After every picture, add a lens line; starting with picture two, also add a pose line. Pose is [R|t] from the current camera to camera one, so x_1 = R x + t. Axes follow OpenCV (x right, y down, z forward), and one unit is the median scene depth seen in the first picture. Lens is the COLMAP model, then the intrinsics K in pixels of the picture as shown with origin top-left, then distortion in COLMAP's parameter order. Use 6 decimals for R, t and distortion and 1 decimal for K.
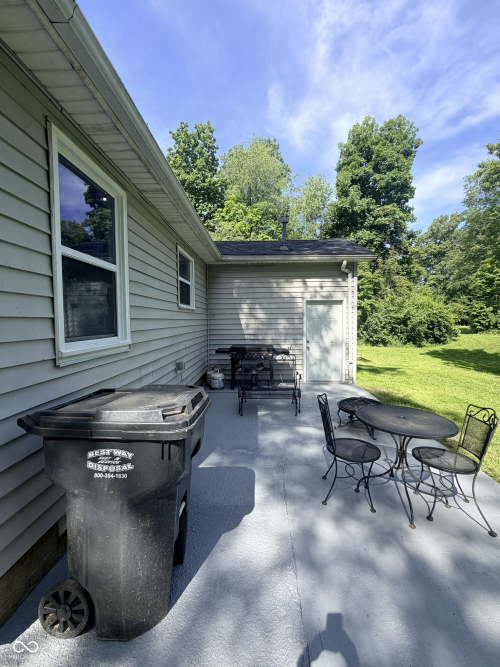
lens RADIAL K [[266.6, 0, 245.5], [0, 266.6, 332.8], [0, 0, 1]] dist [-0.003608, 0.000272]
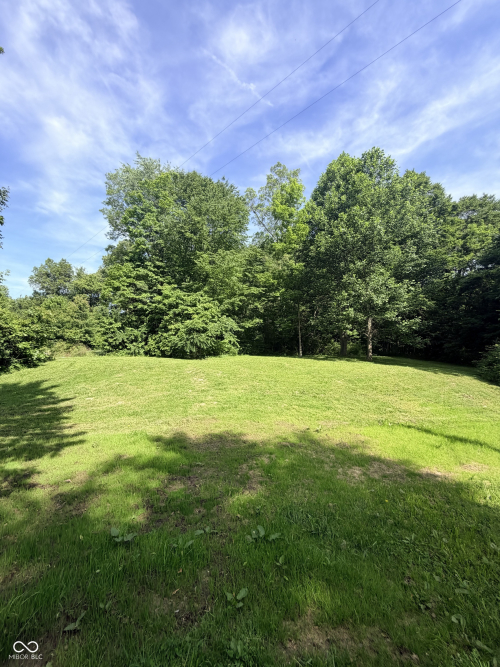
lens RADIAL K [[266.6, 0, 257.0], [0, 266.6, 339.5], [0, 0, 1]] dist [-0.003608, 0.000272]
pose [[0.551440, 0.029261, 0.833701, 0.568886], [0.036119, 0.997610, -0.058904, 0.022275], [-0.833432, 0.062594, 0.549066, 0.237628]]
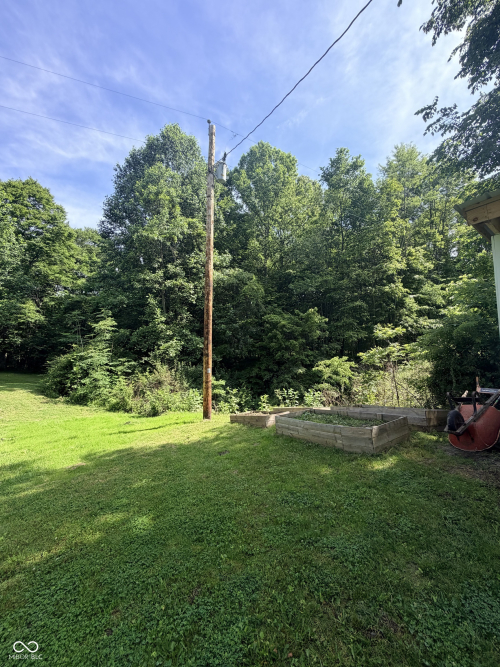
lens RADIAL K [[266.6, 0, 248.7], [0, 266.6, 329.3], [0, 0, 1]] dist [-0.003608, 0.000272]
pose [[-0.523574, 0.087381, 0.847487, 0.445529], [0.065623, 0.995908, -0.062142, 0.010936], [-0.849449, 0.023079, -0.527165, 0.040852]]
